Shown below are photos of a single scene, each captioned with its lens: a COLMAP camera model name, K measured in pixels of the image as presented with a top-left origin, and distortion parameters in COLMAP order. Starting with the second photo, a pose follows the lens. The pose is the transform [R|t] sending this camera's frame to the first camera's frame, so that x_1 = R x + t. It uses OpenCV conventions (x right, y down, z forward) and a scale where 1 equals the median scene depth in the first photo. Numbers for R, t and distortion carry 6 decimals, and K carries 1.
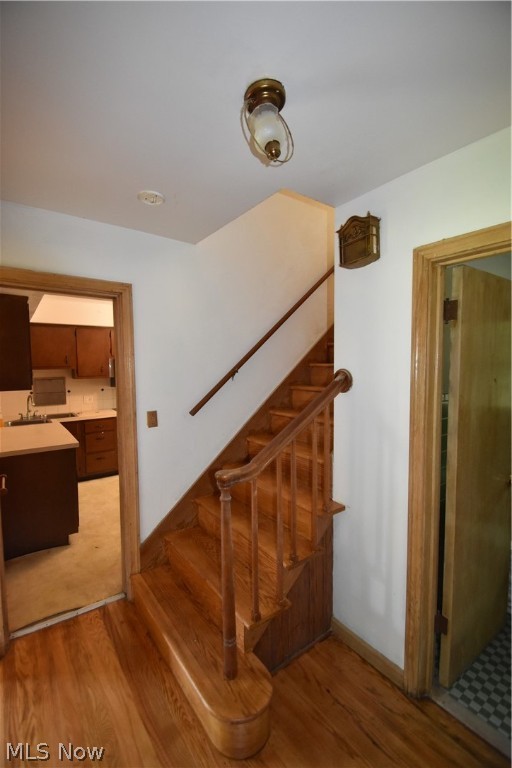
lens RADIAL K [[334.6, 0, 256.0], [0, 334.6, 384.0], [0, 0, 1]] dist [0.014870, -0.018401]
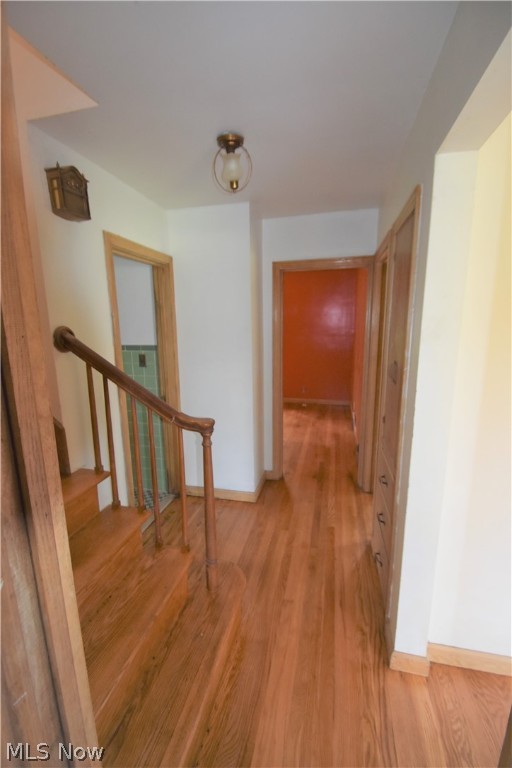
lens RADIAL K [[334.6, 0, 256.0], [0, 334.6, 384.0], [0, 0, 1]] dist [0.014870, -0.018401]
pose [[-0.641937, -0.121275, 0.757106, -0.885476], [0.071902, 0.973540, 0.216908, -0.058003], [-0.763379, 0.193679, -0.616232, 1.345161]]
